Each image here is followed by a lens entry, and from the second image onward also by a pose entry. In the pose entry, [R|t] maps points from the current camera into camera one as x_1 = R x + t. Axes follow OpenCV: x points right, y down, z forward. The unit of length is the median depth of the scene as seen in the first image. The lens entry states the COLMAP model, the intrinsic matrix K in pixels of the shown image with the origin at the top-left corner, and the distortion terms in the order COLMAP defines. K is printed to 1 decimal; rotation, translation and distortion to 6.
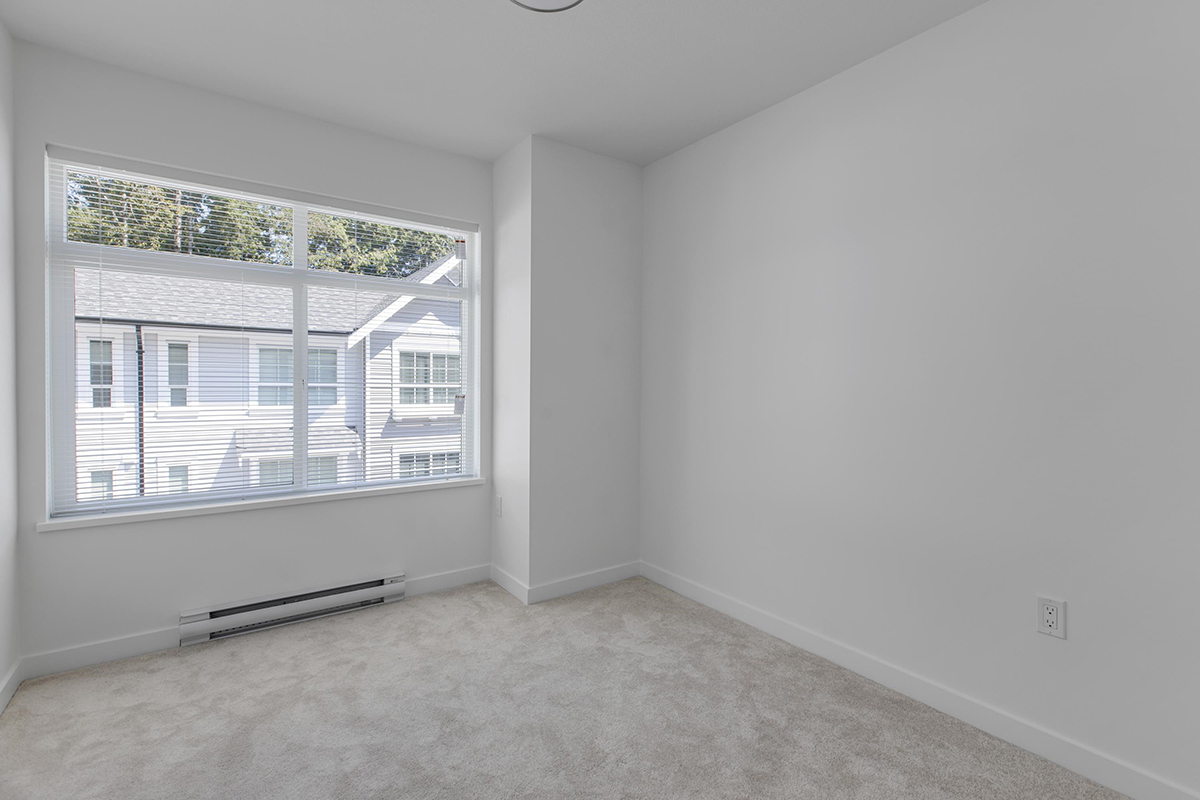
lens RADIAL K [[557.1, 0, 596.1], [0, 557.1, 403.6], [0, 0, 1]] dist [0.001904, 0.000621]
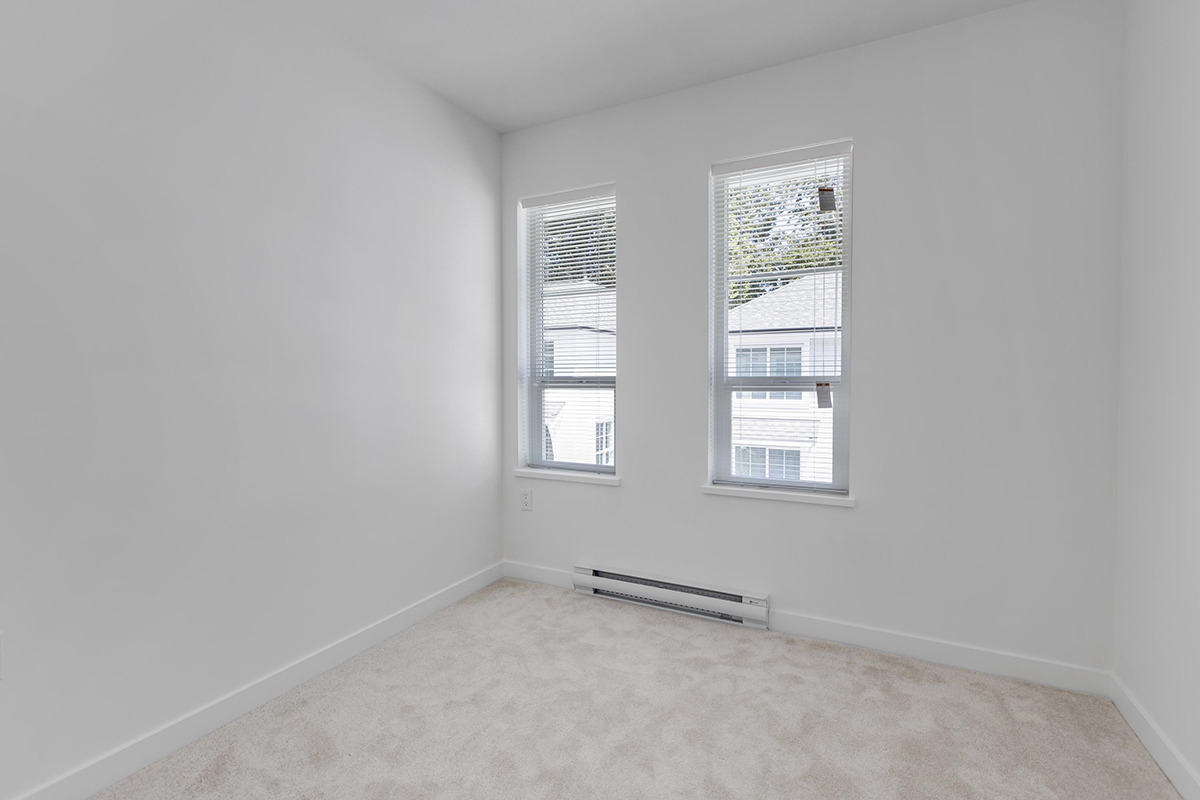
lens RADIAL K [[584.3, 0, 599.6], [0, 584.3, 396.4], [0, 0, 1]] dist [0.003503, 0.000105]
pose [[0.435908, 0.025007, -0.899644, 0.364611], [-0.038437, 0.999219, 0.009150, -0.010992], [0.899170, 0.030591, 0.436529, 0.371448]]
